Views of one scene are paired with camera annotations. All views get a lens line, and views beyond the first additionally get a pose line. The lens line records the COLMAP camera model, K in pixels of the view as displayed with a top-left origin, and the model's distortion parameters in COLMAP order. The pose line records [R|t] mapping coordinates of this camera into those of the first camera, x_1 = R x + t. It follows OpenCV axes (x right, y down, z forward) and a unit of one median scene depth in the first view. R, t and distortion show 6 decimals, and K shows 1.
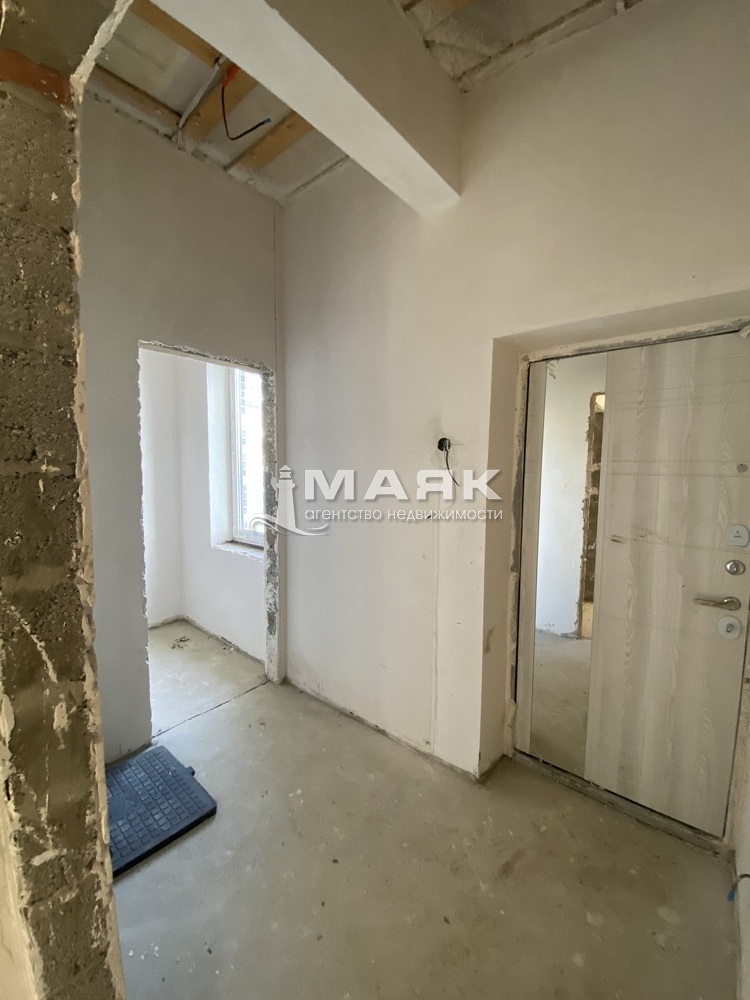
lens RADIAL K [[405.1, 0, 374.5], [0, 405.1, 499.0], [0, 0, 1]] dist [0.038461, -0.029327]
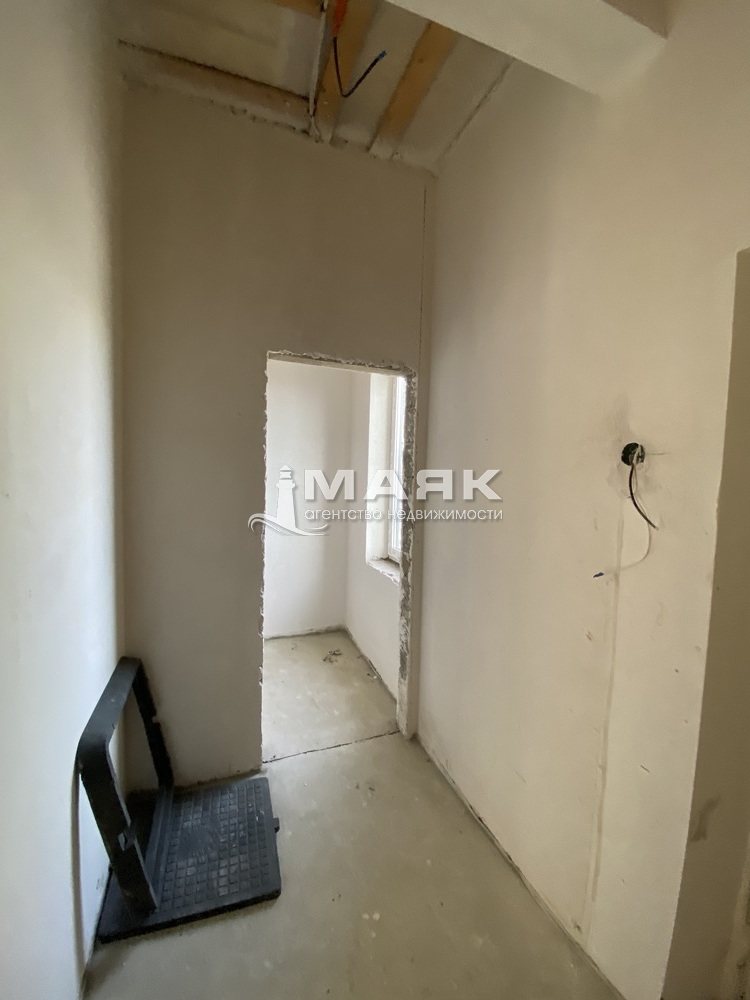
lens RADIAL K [[405.1, 0, 374.5], [0, 405.1, 499.0], [0, 0, 1]] dist [0.038461, -0.029327]
pose [[0.872506, 0.043925, -0.486625, 0.102028], [-0.057088, 0.998294, -0.012246, -0.030500], [0.485256, 0.038465, 0.873525, 0.221516]]
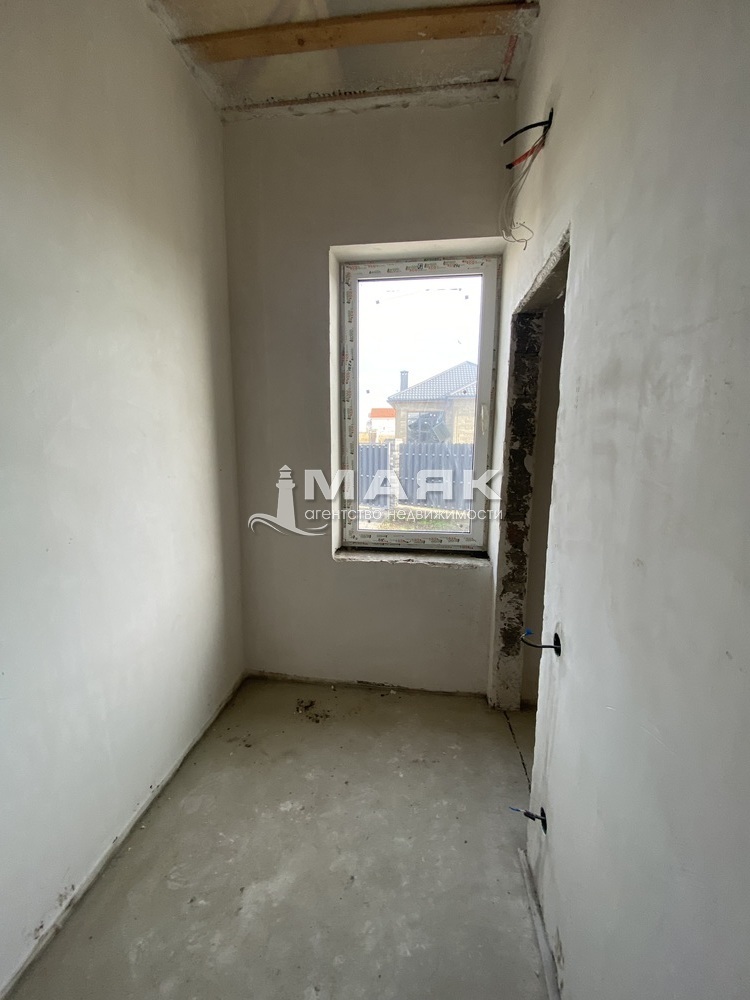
lens RADIAL K [[405.1, 0, 374.5], [0, 405.1, 499.0], [0, 0, 1]] dist [0.038461, -0.029327]
pose [[0.837637, -0.094721, 0.537951, -0.923305], [0.053743, 0.994363, 0.091402, -0.059506], [-0.543576, -0.047651, 0.838006, 0.522934]]
